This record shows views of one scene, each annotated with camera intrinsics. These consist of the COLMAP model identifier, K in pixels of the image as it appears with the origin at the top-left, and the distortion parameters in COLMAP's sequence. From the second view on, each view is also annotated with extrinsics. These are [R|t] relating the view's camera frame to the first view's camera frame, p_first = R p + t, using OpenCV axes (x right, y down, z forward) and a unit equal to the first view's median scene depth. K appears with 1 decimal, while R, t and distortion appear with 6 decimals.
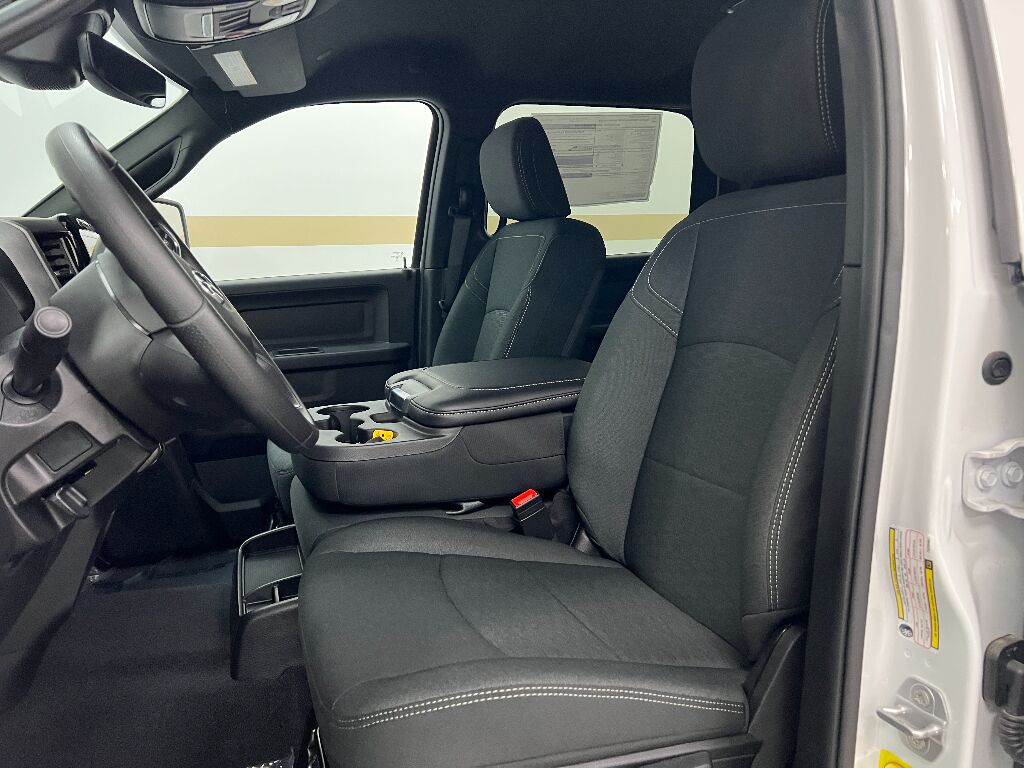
lens RADIAL K [[750.1, 0, 520.4], [0, 750.1, 387.5], [0, 0, 1]] dist [0.028913, -0.023376]
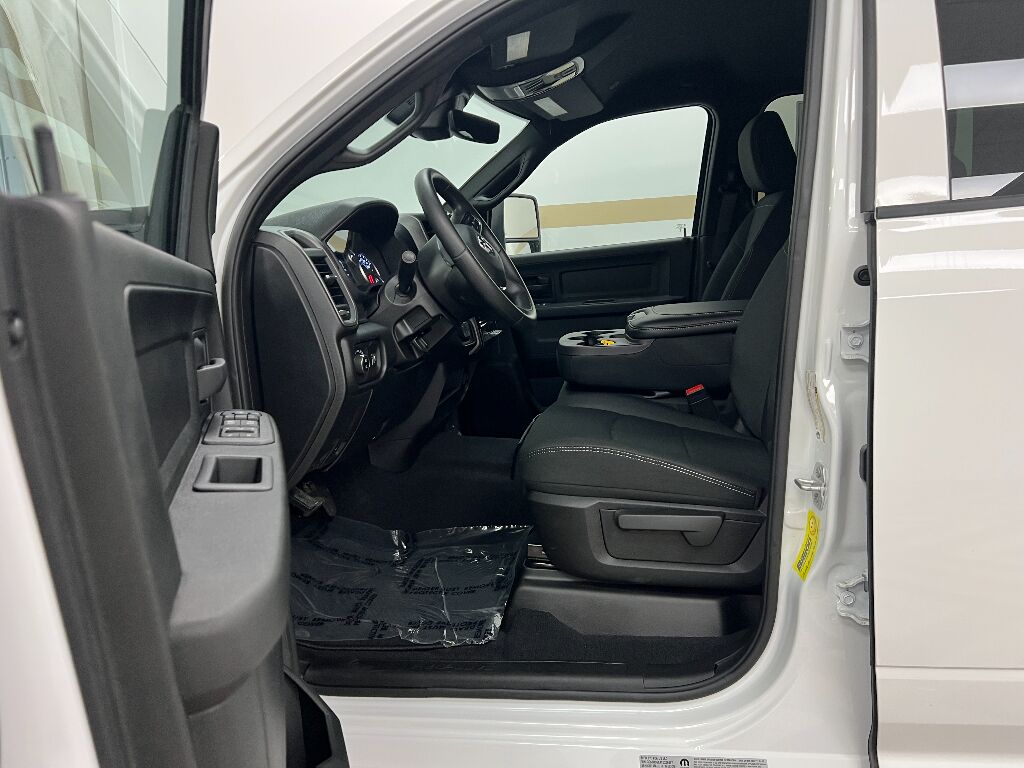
lens RADIAL K [[750.1, 0, 507.2], [0, 750.1, 385.9], [0, 0, 1]] dist [0.028913, -0.023376]
pose [[0.865714, 0.061647, -0.496728, 0.426578], [-0.049248, 0.998062, 0.038036, 0.106208], [0.498110, -0.008465, 0.867072, -0.455951]]
